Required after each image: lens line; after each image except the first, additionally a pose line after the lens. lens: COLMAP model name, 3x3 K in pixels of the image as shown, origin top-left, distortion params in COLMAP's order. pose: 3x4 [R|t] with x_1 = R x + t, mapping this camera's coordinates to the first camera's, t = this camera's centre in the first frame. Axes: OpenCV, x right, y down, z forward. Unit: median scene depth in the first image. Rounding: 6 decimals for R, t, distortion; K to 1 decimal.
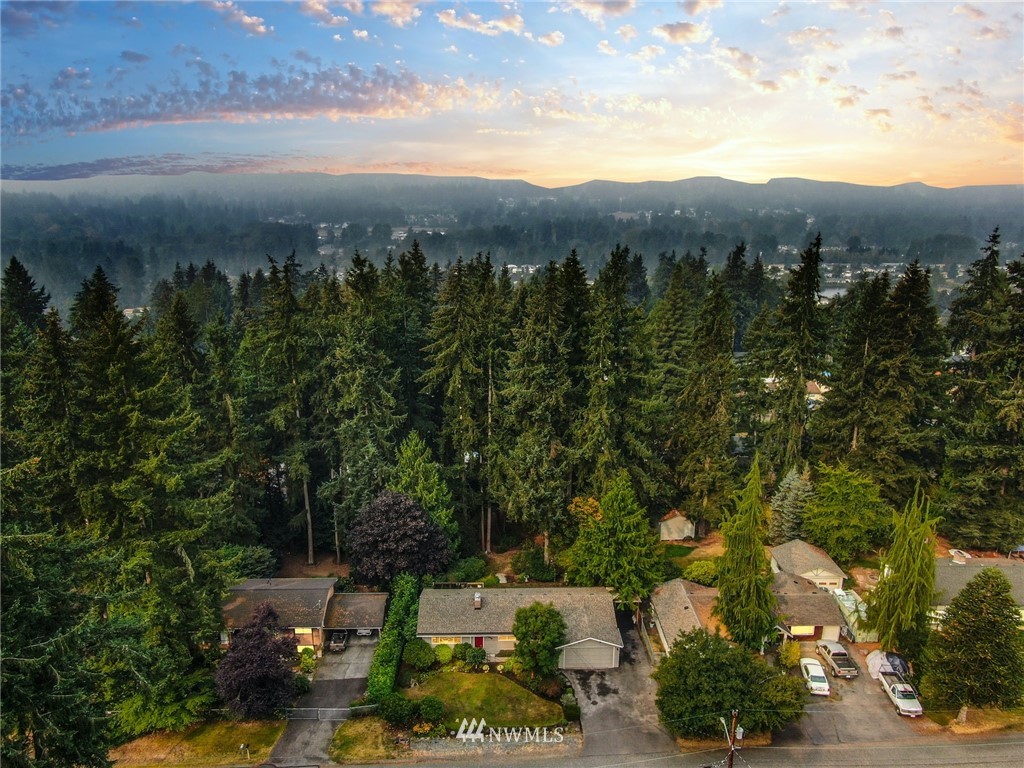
lens RADIAL K [[734.7, 0, 512.0], [0, 734.7, 384.0], [0, 0, 1]] dist [-0.039402, -0.000576]
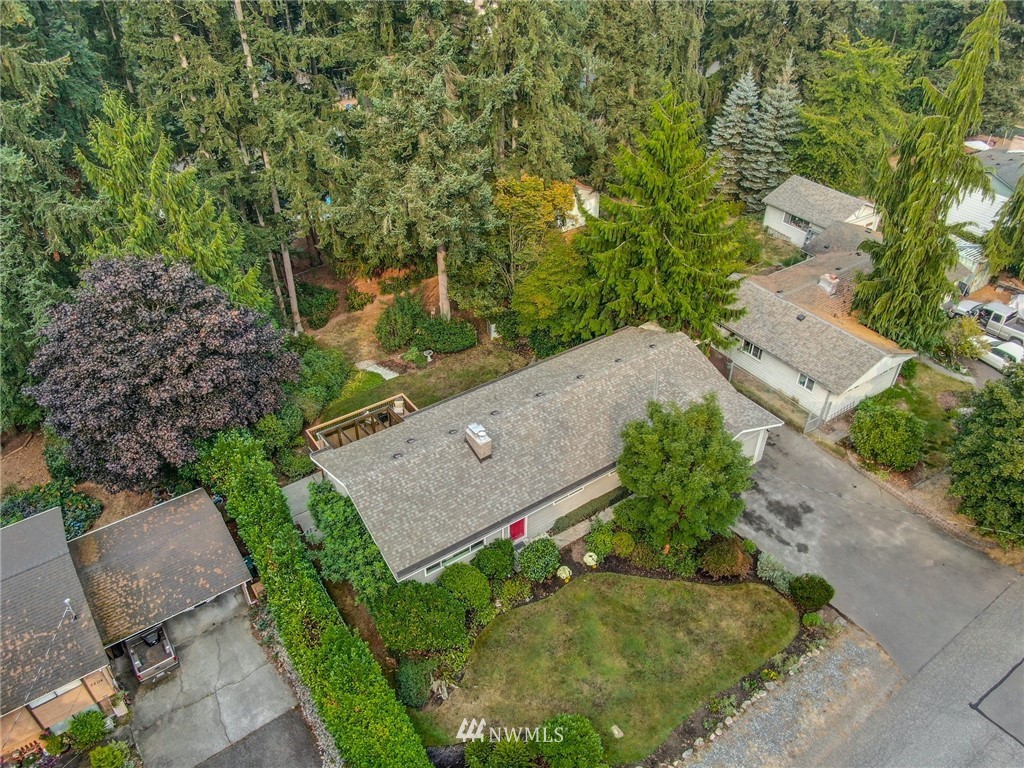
lens RADIAL K [[734.7, 0, 512.0], [0, 734.7, 384.0], [0, 0, 1]] dist [-0.039402, -0.000576]
pose [[0.839645, -0.328265, 0.432710, -0.210520], [0.145452, 0.903491, 0.403173, 0.096673], [-0.523297, -0.275584, 0.806358, 0.664575]]
